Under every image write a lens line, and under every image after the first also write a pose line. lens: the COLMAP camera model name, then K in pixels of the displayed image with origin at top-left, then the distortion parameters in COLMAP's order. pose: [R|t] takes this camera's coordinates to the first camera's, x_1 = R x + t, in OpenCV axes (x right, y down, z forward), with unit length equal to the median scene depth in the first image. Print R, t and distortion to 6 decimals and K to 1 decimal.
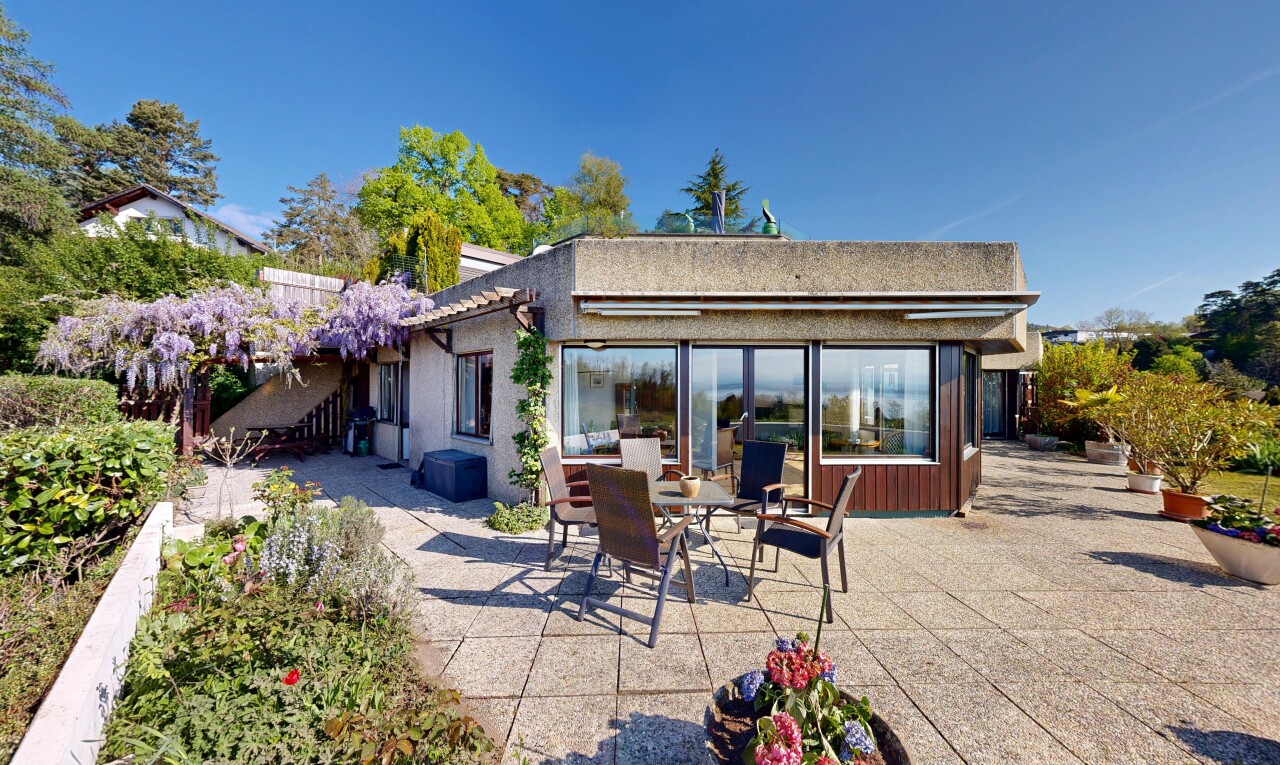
lens RADIAL K [[435.8, 0, 640.0], [0, 435.8, 382.5], [0, 0, 1]] dist [0.000385, 0.000063]
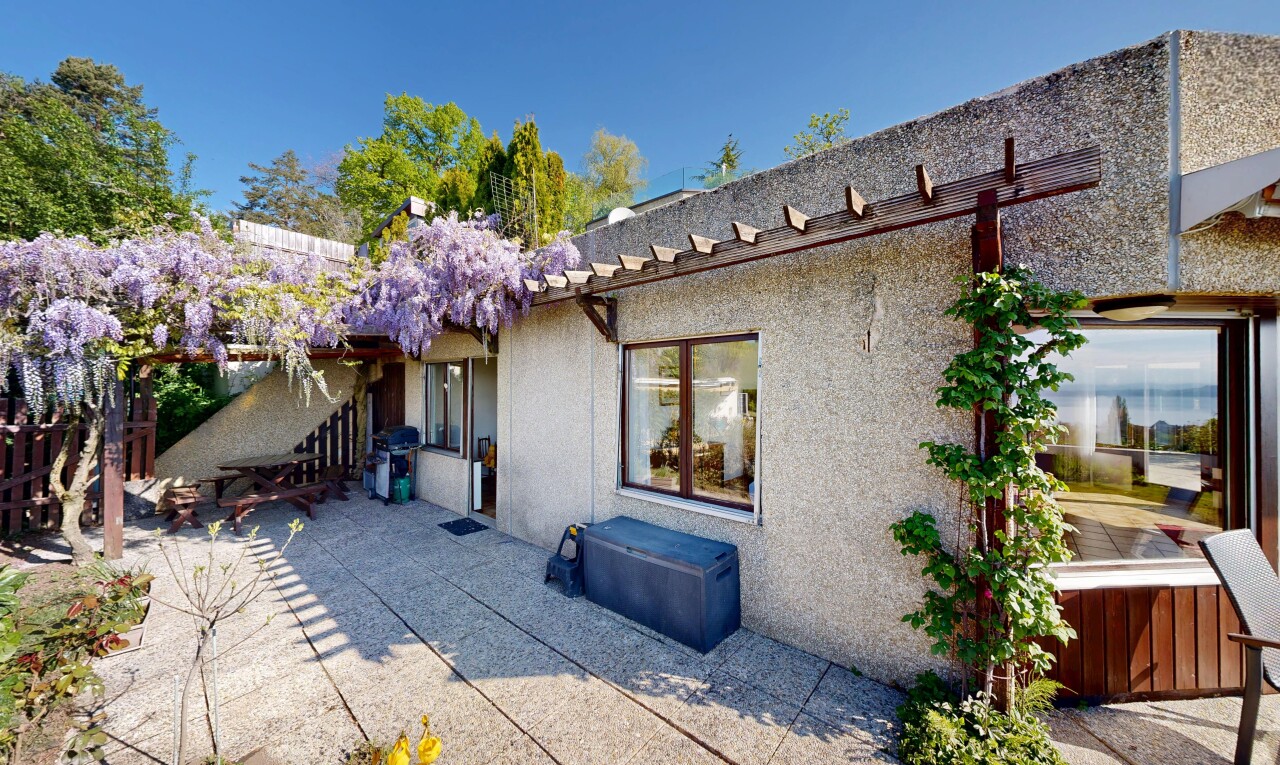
lens RADIAL K [[435.8, 0, 640.0], [0, 435.8, 382.5], [0, 0, 1]] dist [0.000385, 0.000063]
pose [[0.998320, -0.003803, 0.057809, -0.340366], [0.003857, 0.999992, -0.000830, -0.011745], [-0.057805, 0.001052, 0.998327, 0.347705]]
